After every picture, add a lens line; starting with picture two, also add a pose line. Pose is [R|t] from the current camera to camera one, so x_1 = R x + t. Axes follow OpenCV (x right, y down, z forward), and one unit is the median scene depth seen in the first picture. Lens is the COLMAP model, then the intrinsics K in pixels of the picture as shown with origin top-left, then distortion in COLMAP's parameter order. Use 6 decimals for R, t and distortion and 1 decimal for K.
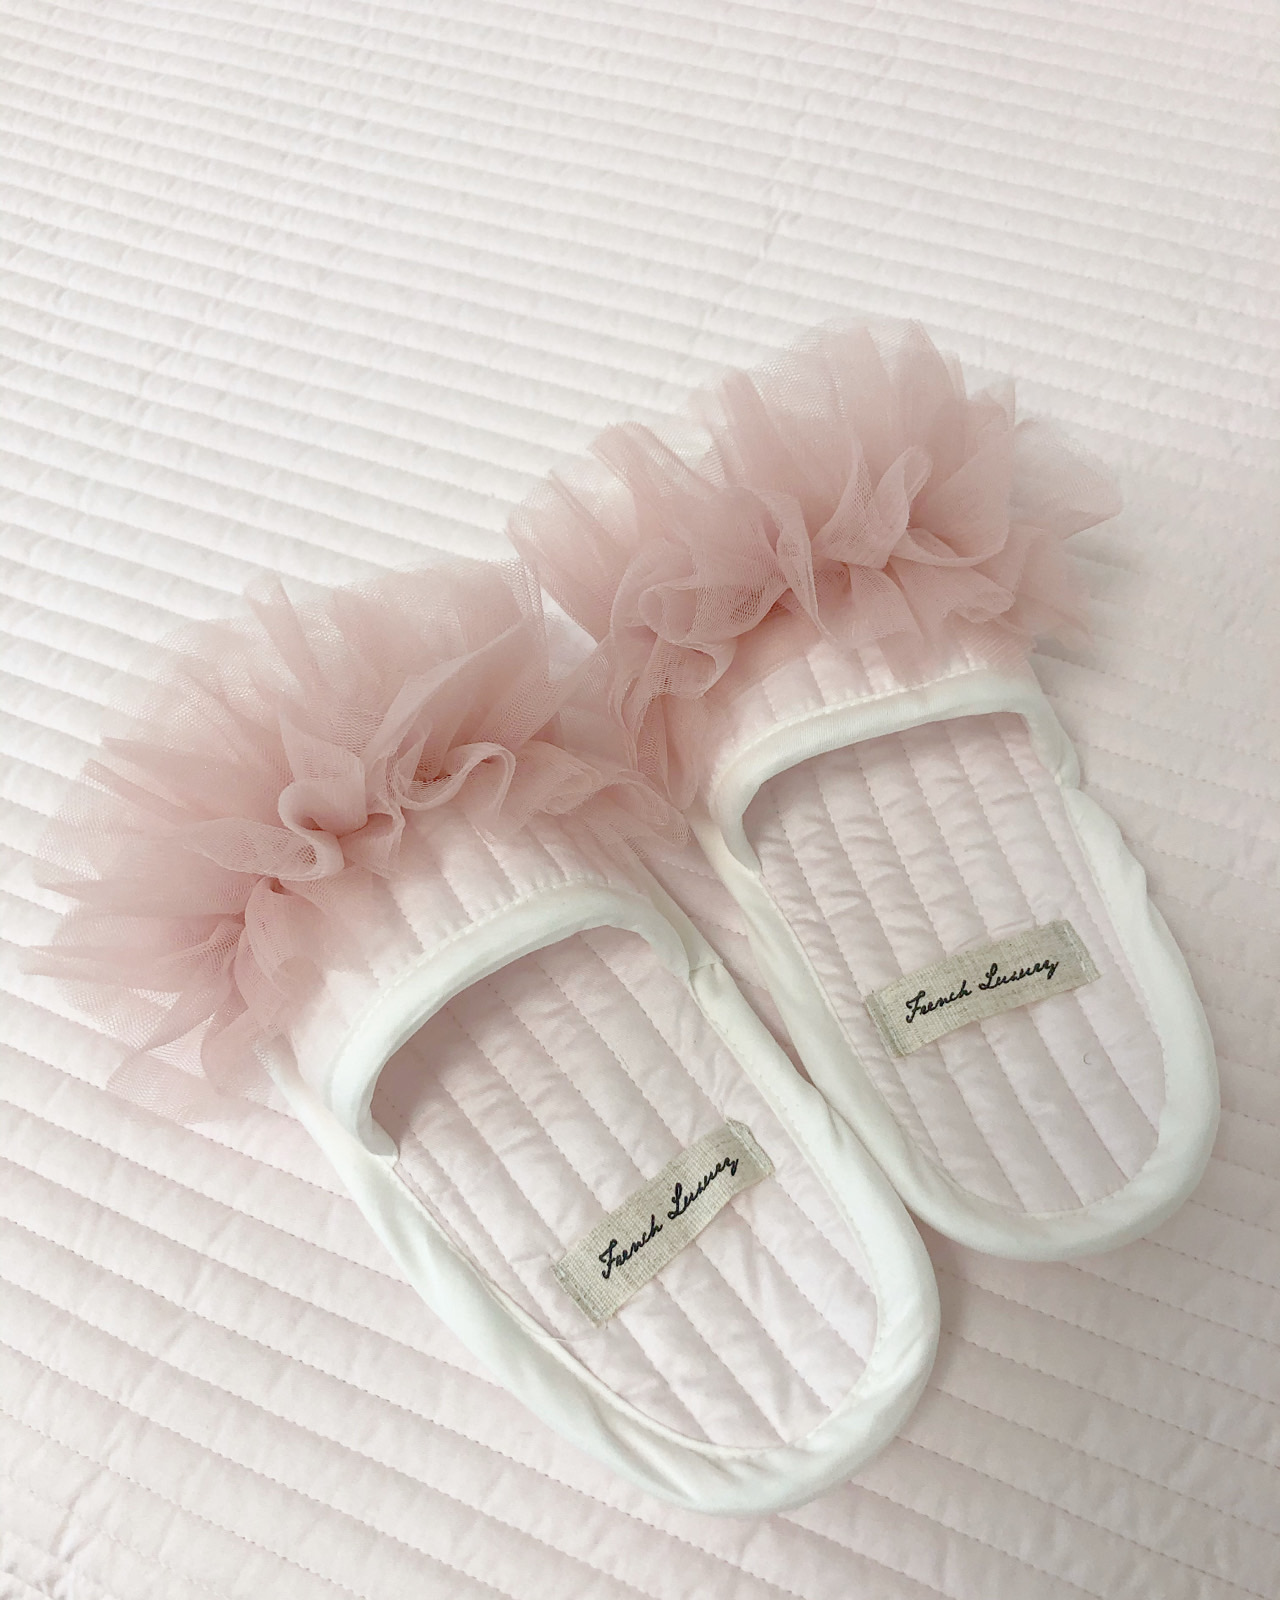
lens RADIAL K [[1327.7, 0, 646.7], [0, 1327.7, 826.8], [0, 0, 1]] dist [-0.000836, -0.002156]
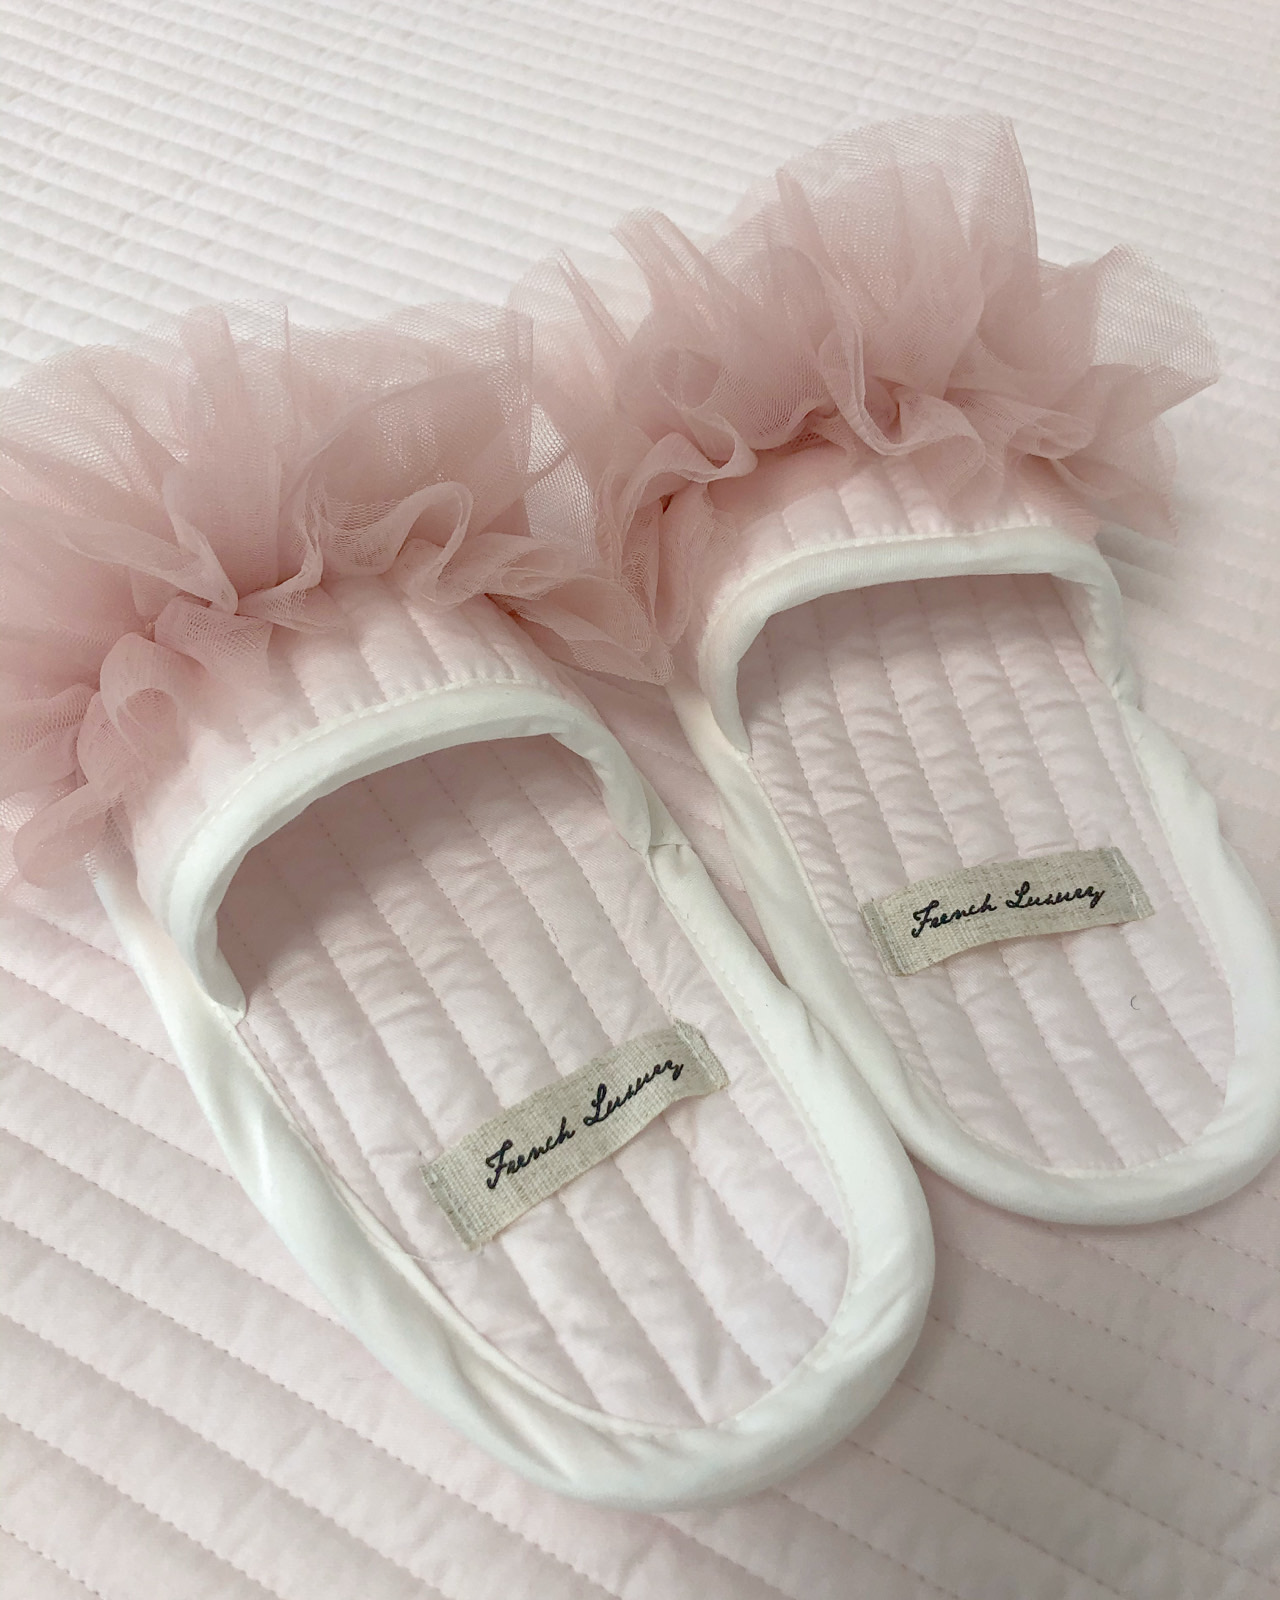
lens RADIAL K [[1327.7, 0, 646.7], [0, 1327.7, 826.8], [0, 0, 1]] dist [-0.000836, -0.002156]
pose [[0.990563, 0.134933, 0.024059, 0.010451], [-0.130702, 0.982785, -0.130577, 0.214807], [-0.041264, 0.126200, 0.991146, 0.216253]]
